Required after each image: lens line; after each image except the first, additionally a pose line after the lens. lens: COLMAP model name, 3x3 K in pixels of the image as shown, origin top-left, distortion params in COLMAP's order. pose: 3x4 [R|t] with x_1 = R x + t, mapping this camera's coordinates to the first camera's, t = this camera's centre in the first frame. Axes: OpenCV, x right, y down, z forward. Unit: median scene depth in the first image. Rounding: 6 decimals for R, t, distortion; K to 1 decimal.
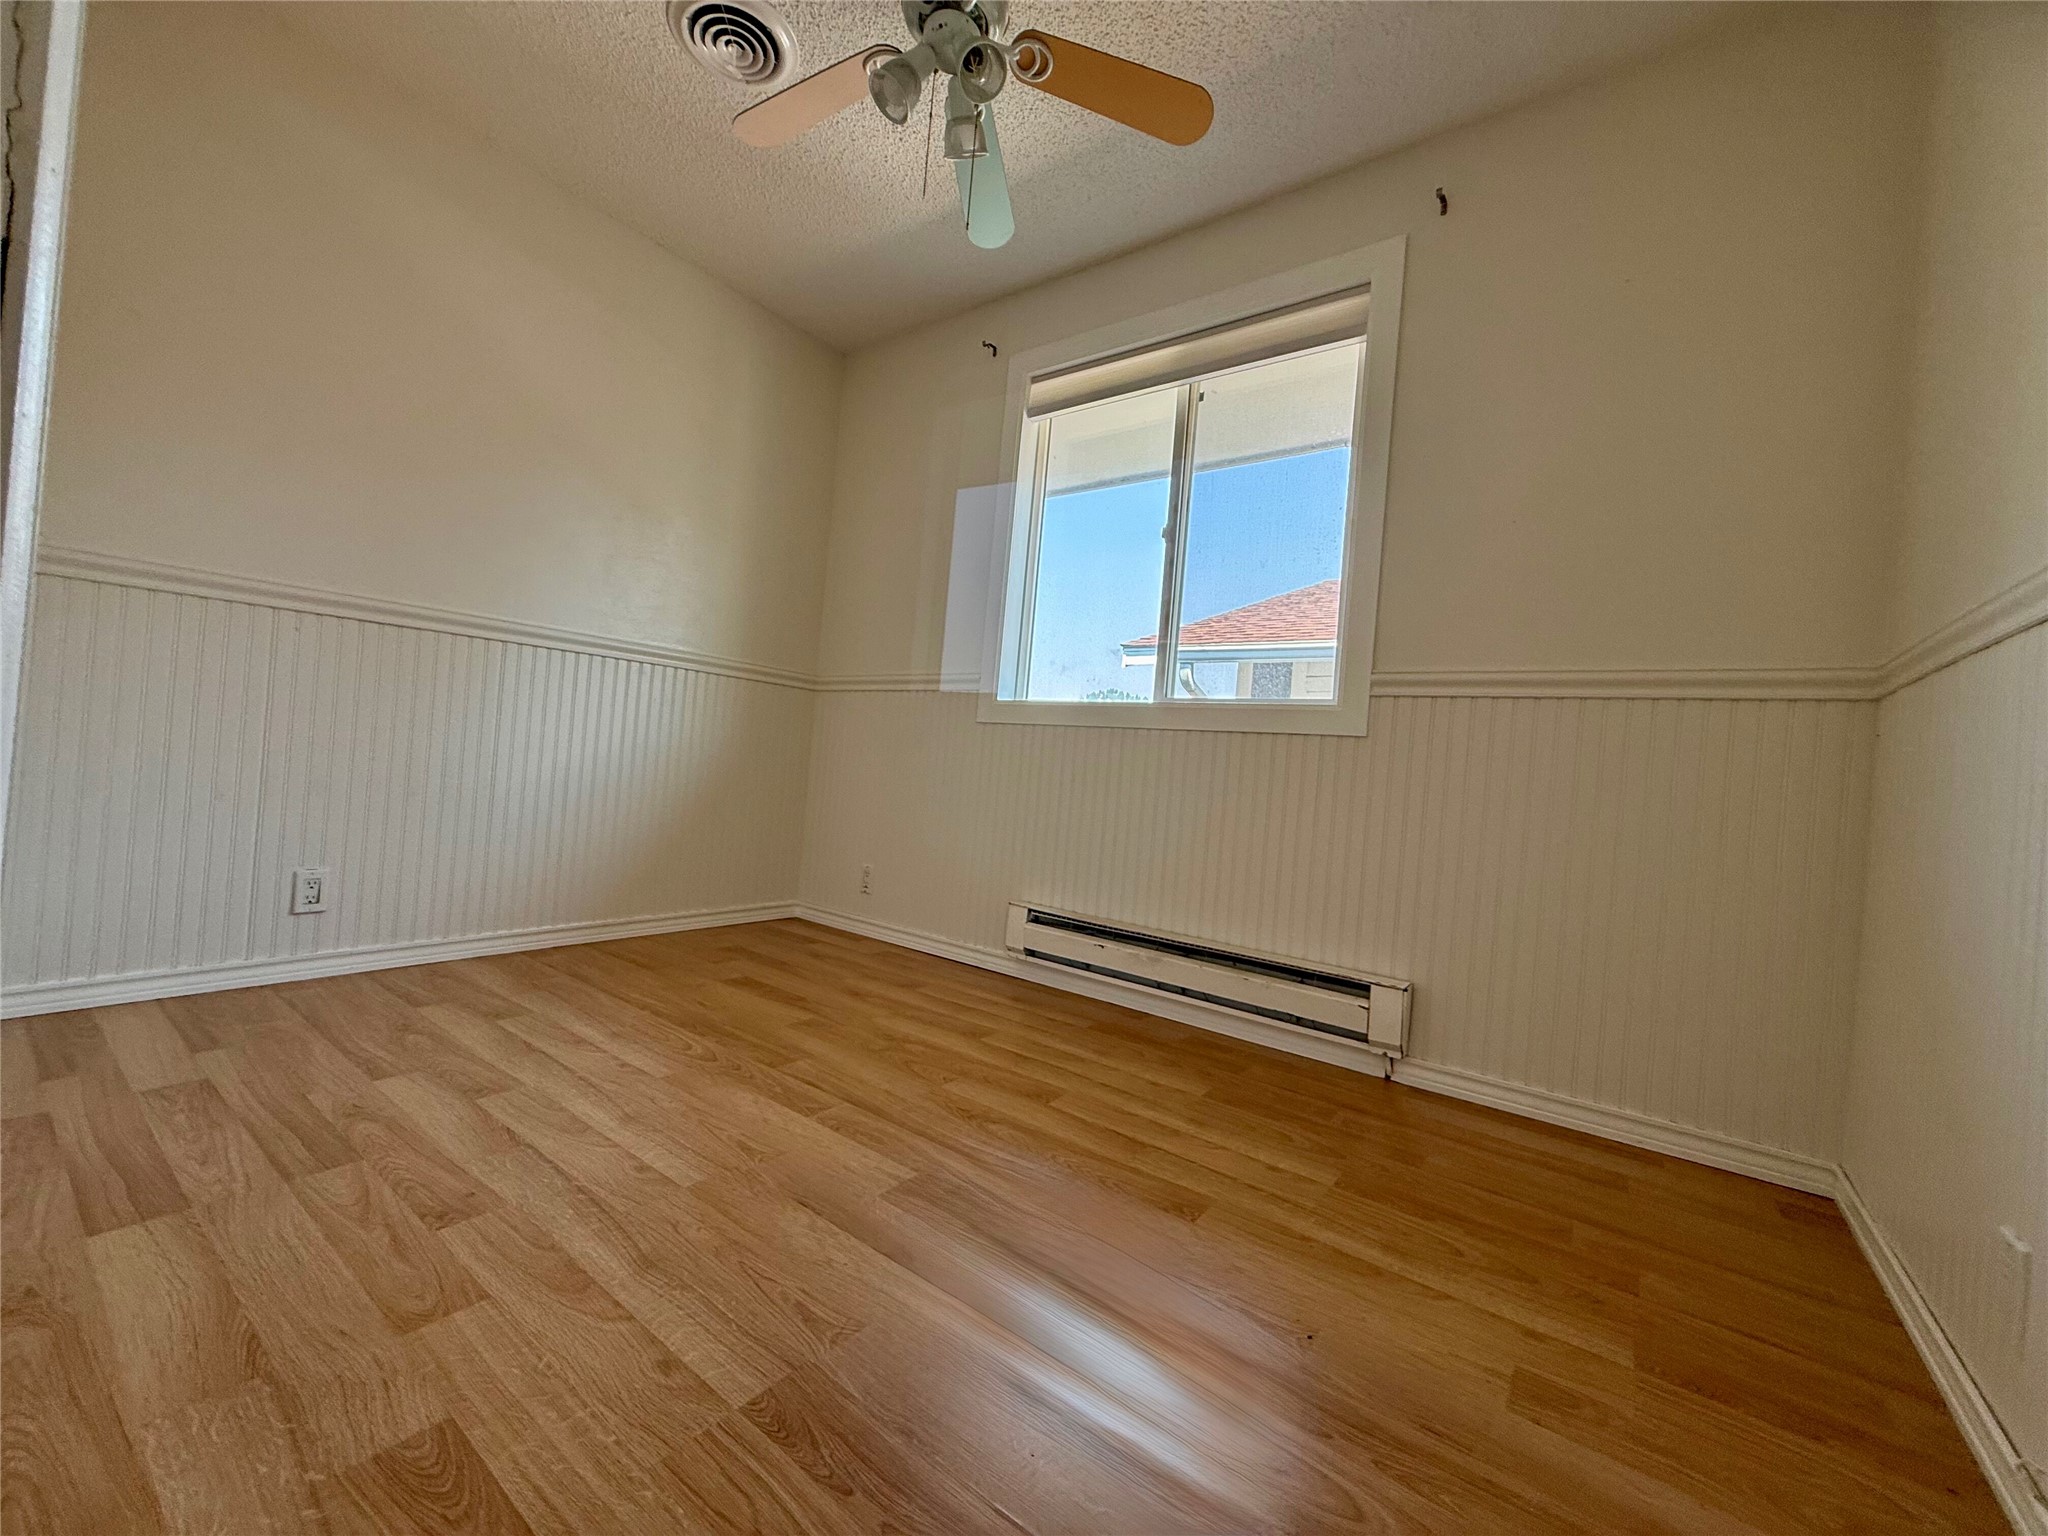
lens RADIAL K [[816.4, 0, 1021.9], [0, 816.4, 760.8], [0, 0, 1]] dist [-0.002443, 0.001035]
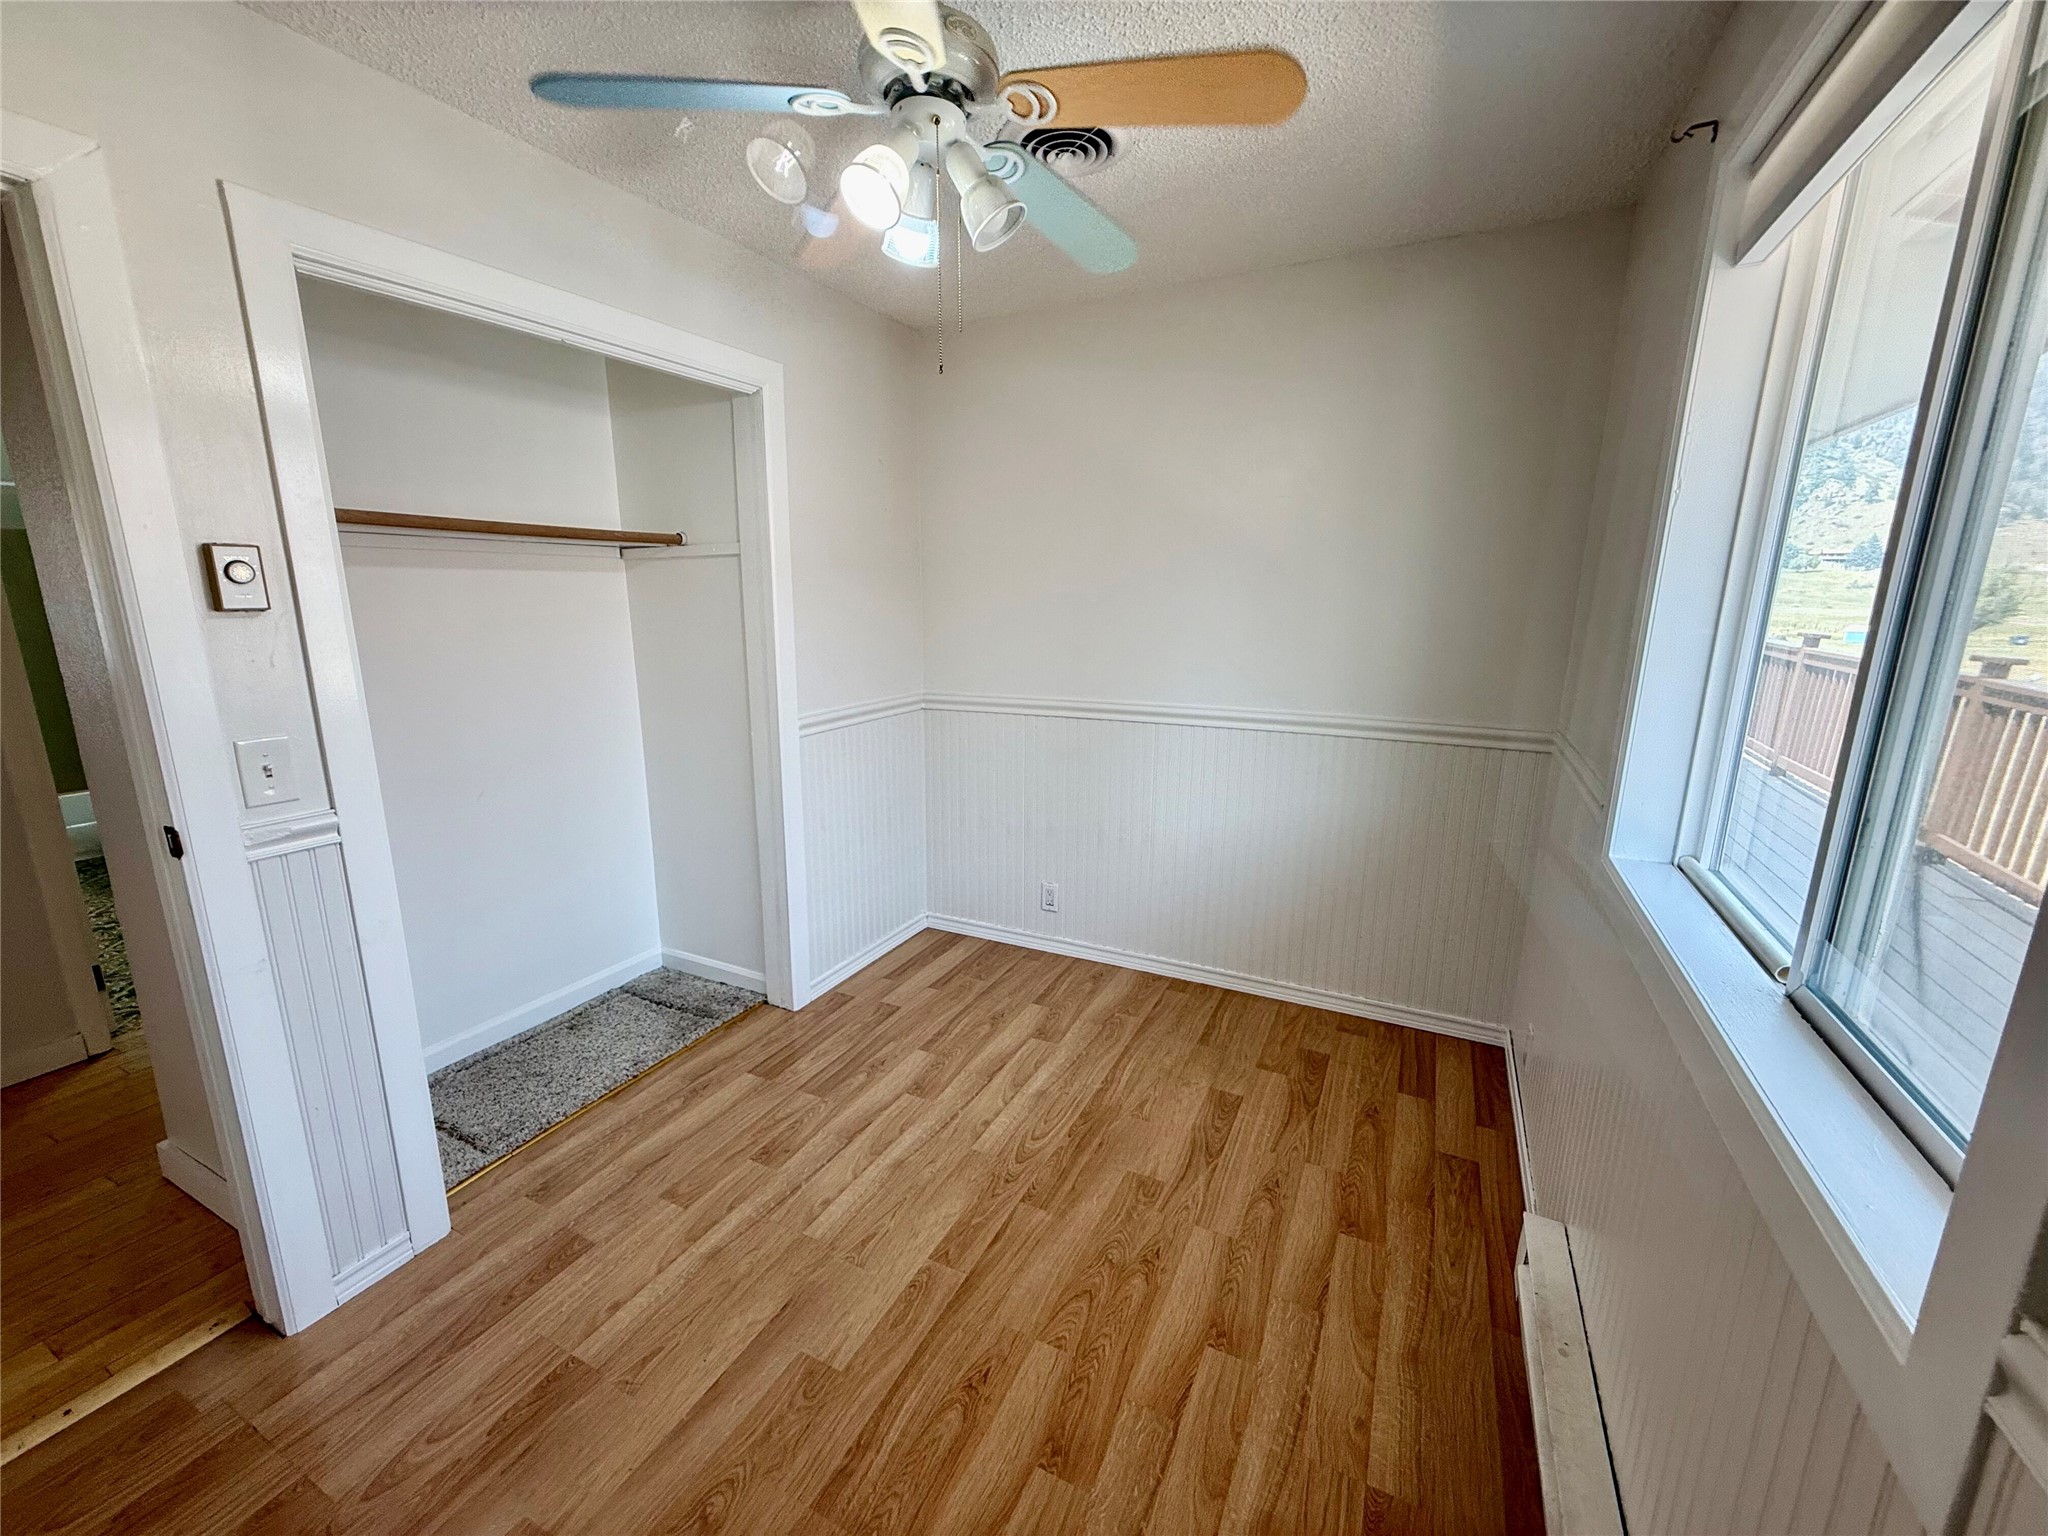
lens RADIAL K [[816.4, 0, 1017.1], [0, 816.4, 770.4], [0, 0, 1]] dist [-0.002443, 0.001035]
pose [[0.171897, 0.133580, -0.976016, 0.734788], [0.017916, 0.990176, 0.138674, -0.370881], [0.984952, -0.041324, 0.167815, 0.905853]]
